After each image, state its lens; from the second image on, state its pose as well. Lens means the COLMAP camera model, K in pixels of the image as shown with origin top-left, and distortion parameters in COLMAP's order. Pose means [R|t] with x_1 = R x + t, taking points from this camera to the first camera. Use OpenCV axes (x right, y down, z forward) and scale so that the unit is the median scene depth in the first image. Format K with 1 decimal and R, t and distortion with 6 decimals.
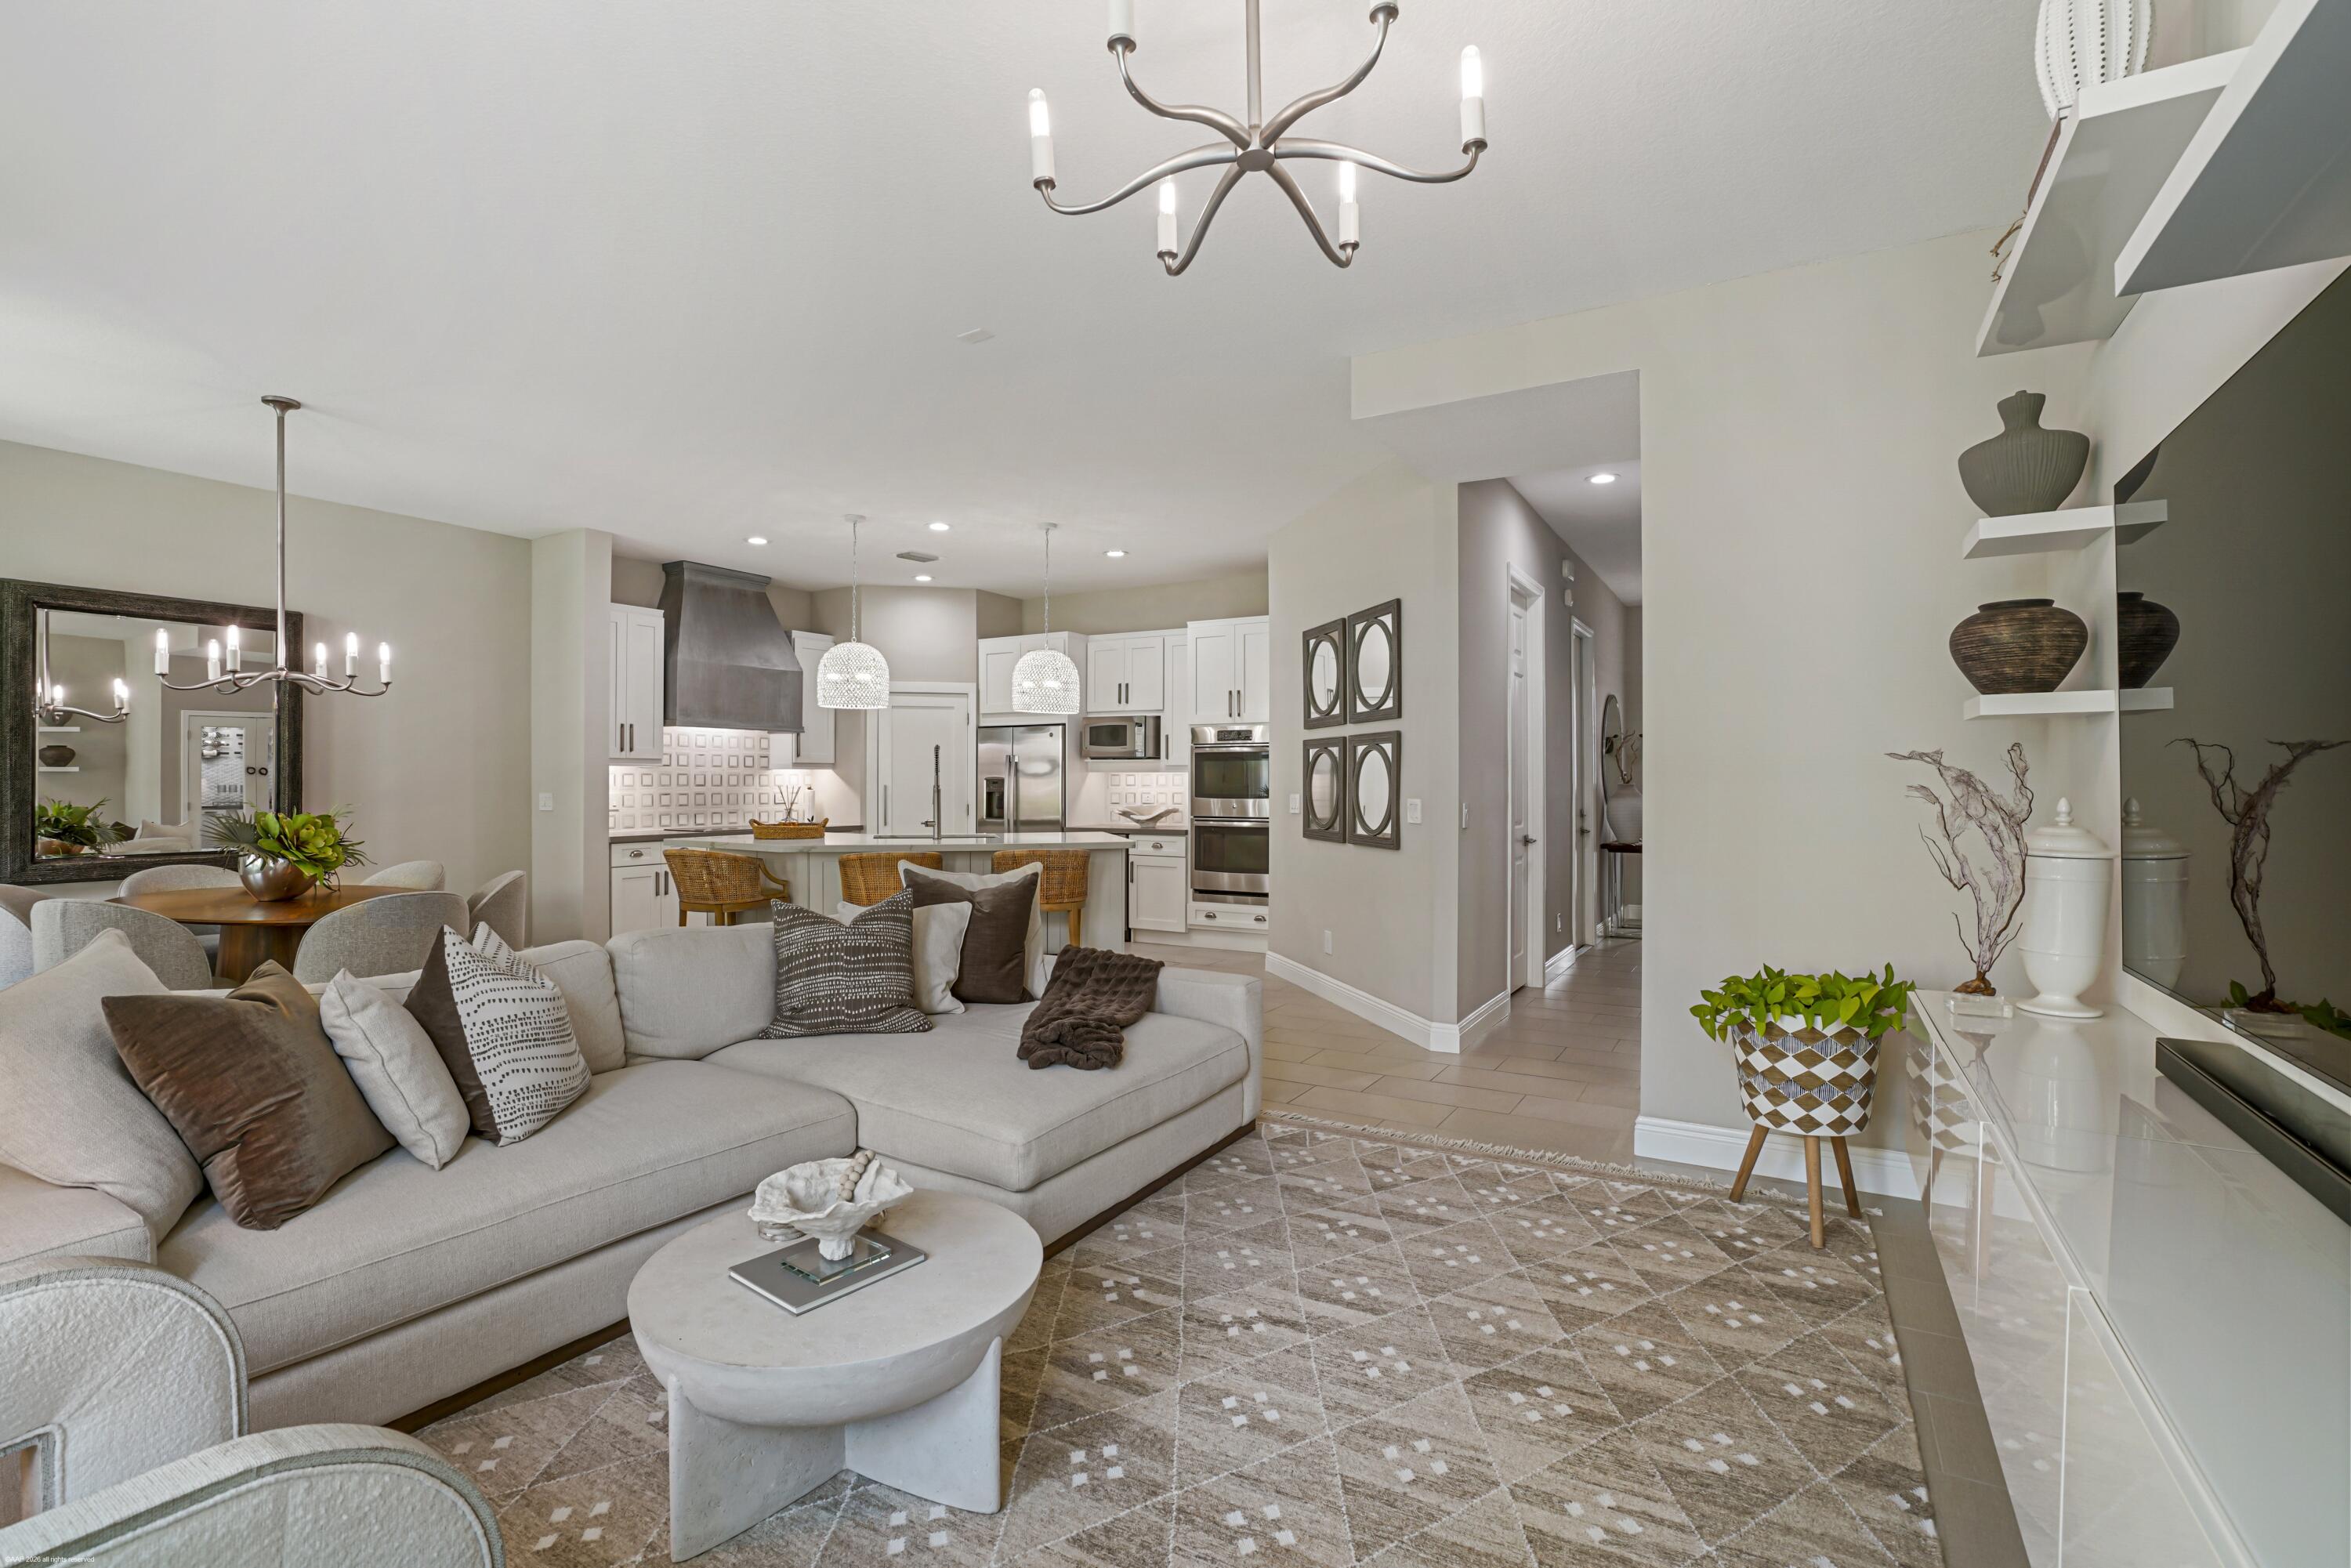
lens RADIAL K [[1080.8, 0, 1175.5], [0, 1080.8, 784.0], [0, 0, 1]] dist [-0.043688, 0.023414]
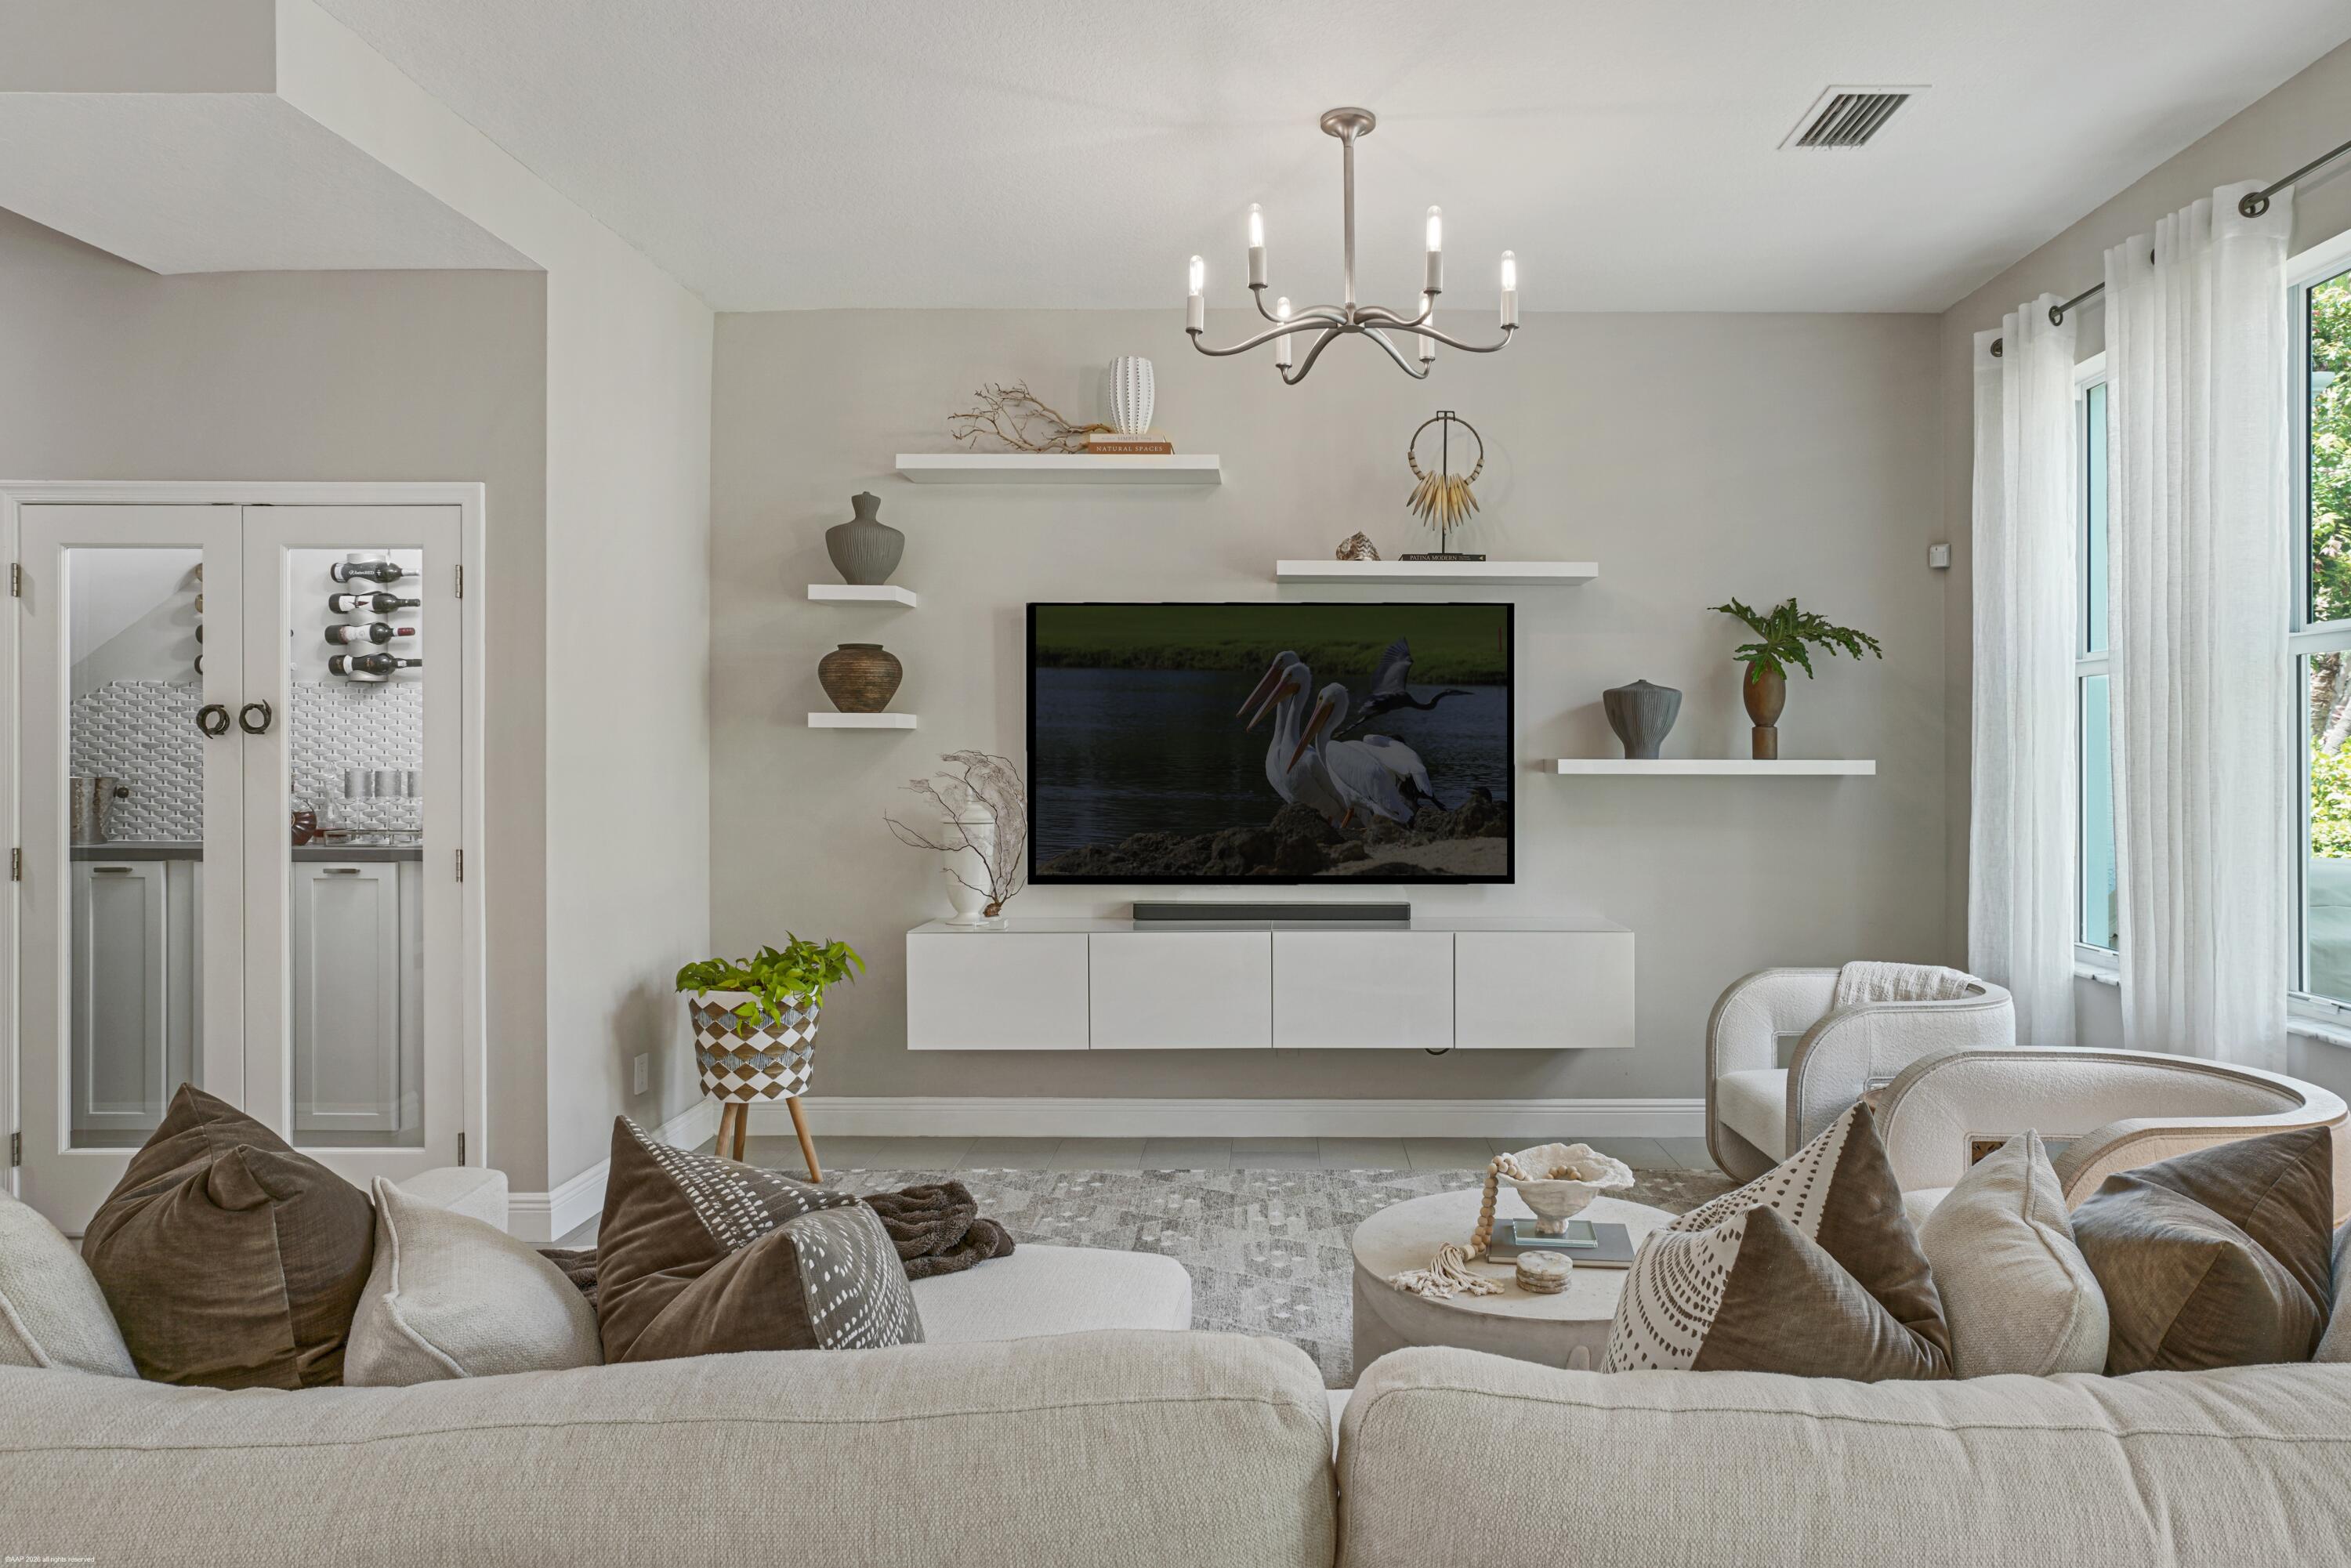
lens RADIAL K [[1425.0, 0, 1301.7], [0, 1425.0, 754.9], [0, 0, 1]] dist [-0.026783, 0.034705]
pose [[-0.509655, -0.003007, 0.860374, -0.398395], [-0.001161, 0.999995, 0.002807, -0.013327], [-0.860378, 0.000432, -0.509656, 0.539630]]
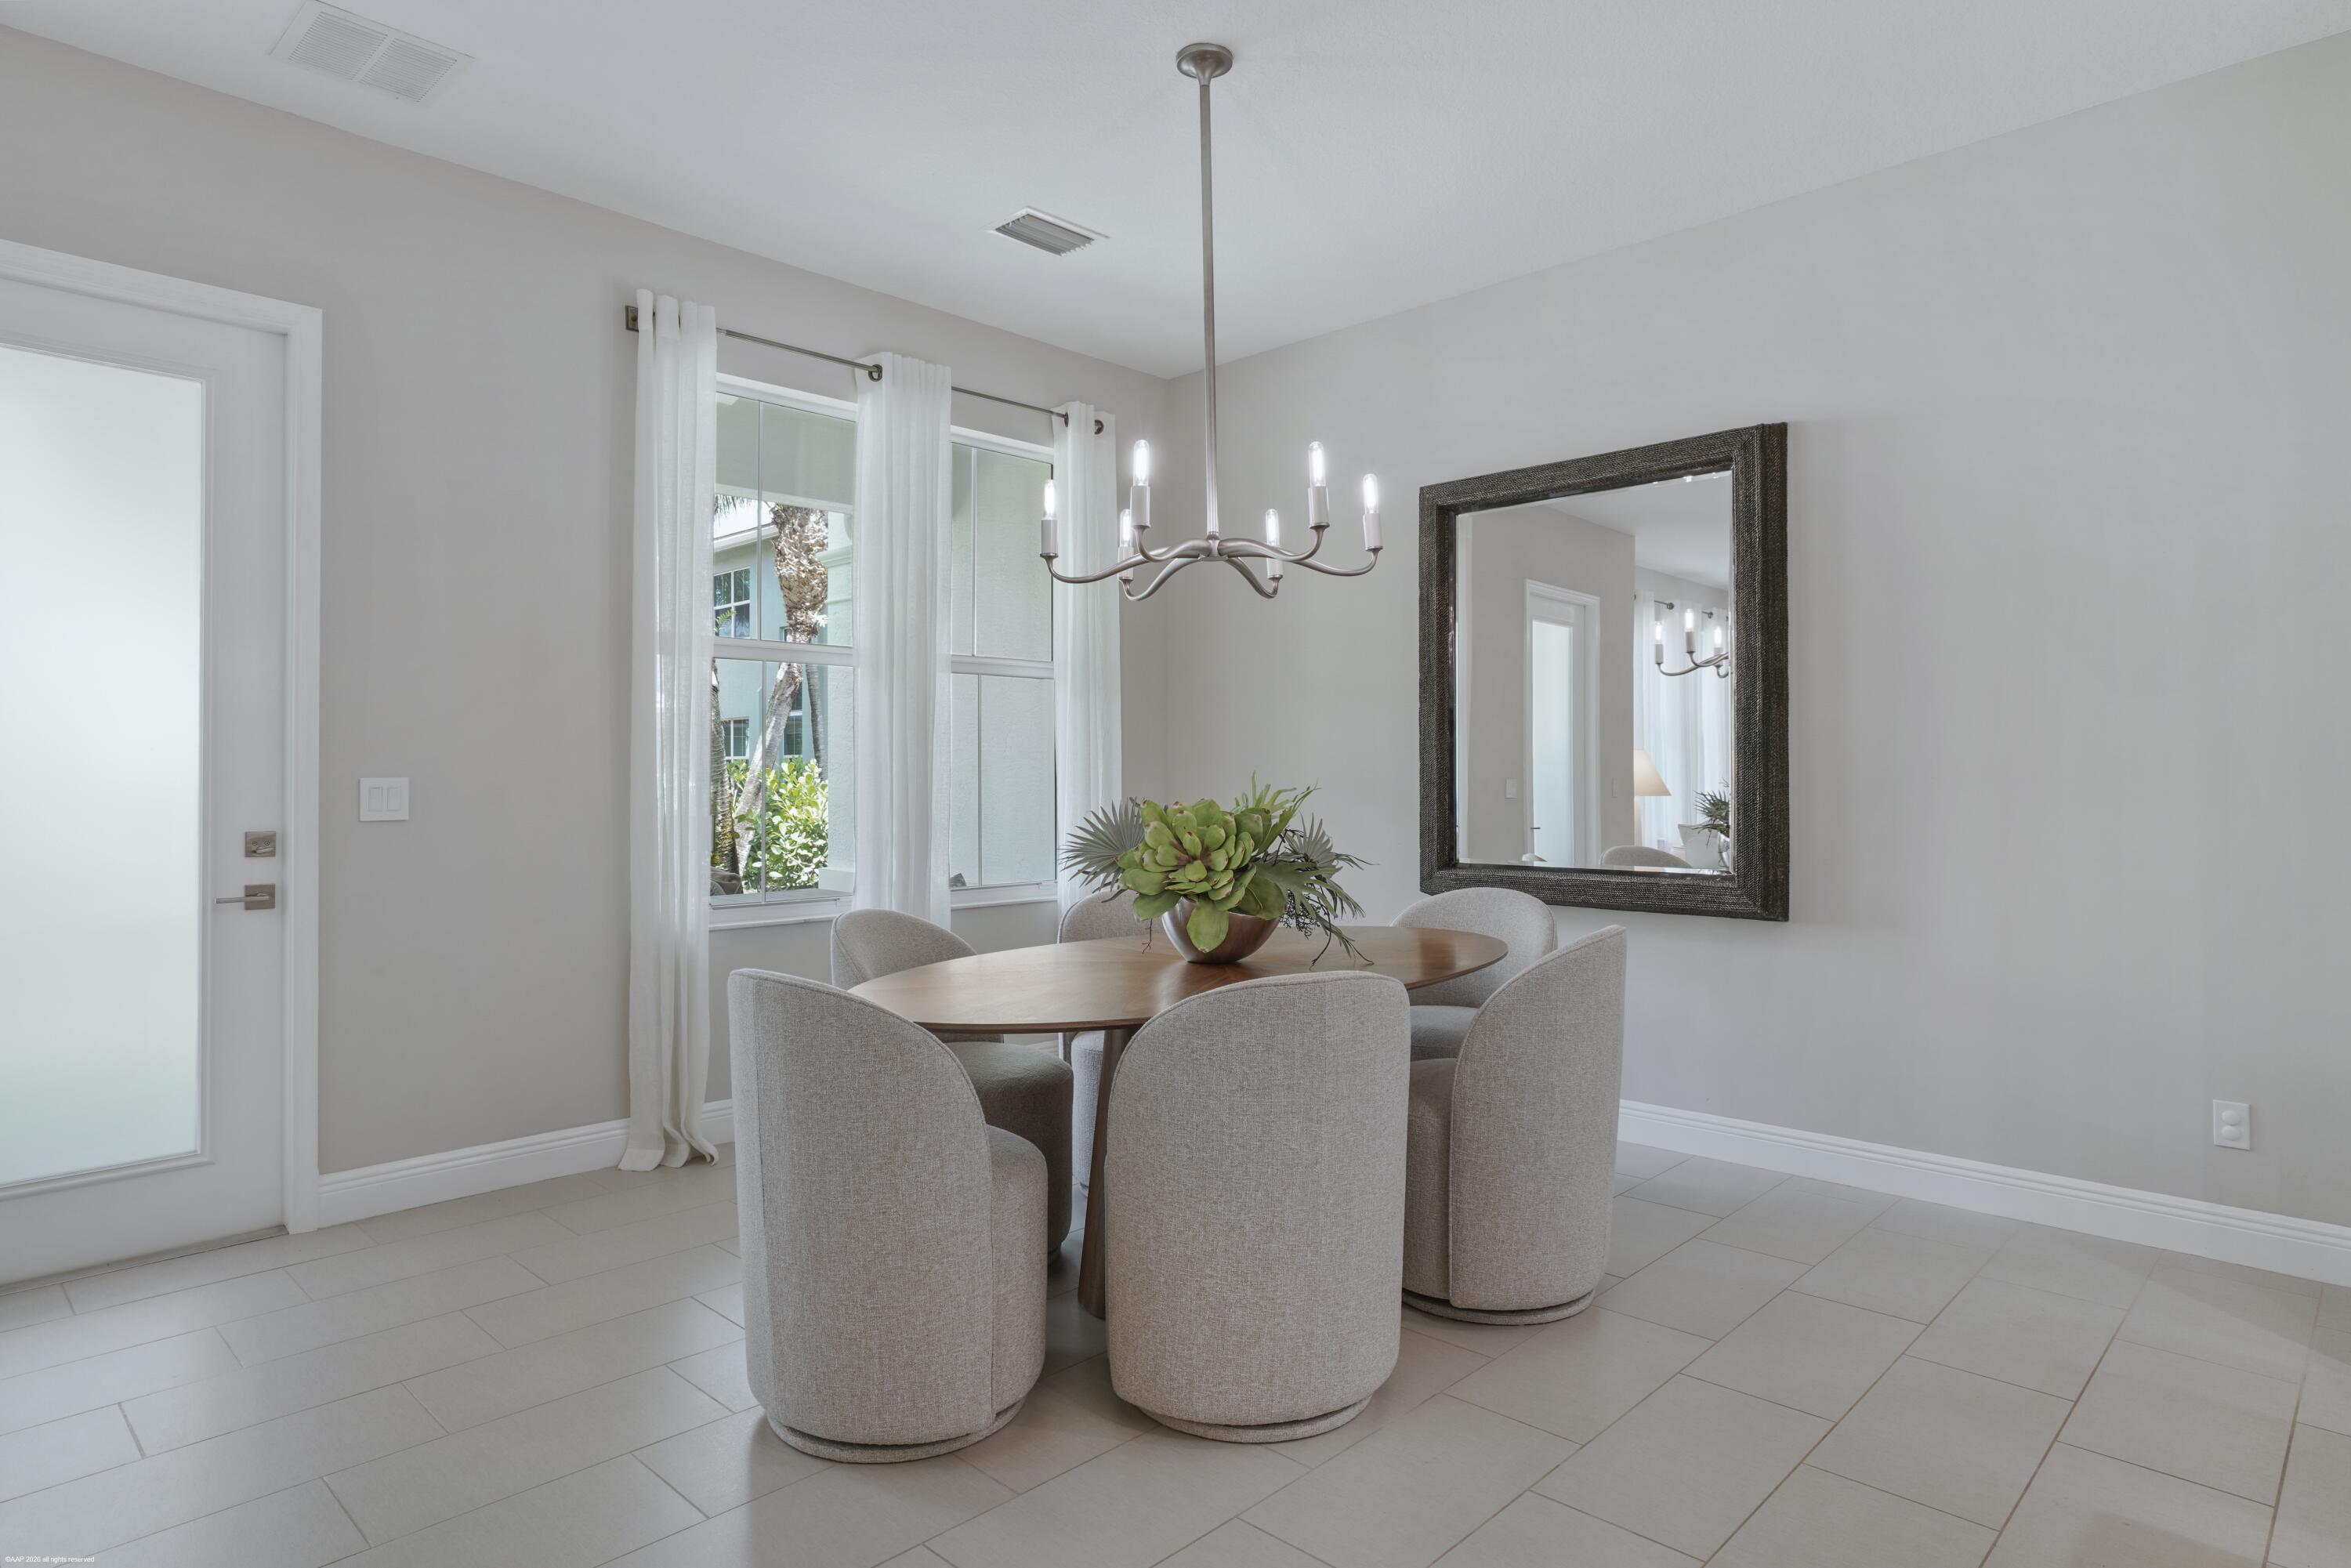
lens RADIAL K [[1306.1, 0, 1155.1], [0, 1306.1, 765.7], [0, 0, 1]] dist [-0.026733, 0.000144]
pose [[-0.246295, -0.005338, -0.969180, -0.120323], [0.002819, 0.999977, -0.006224, 0.007771], [0.969191, -0.004265, -0.246274, 0.728105]]
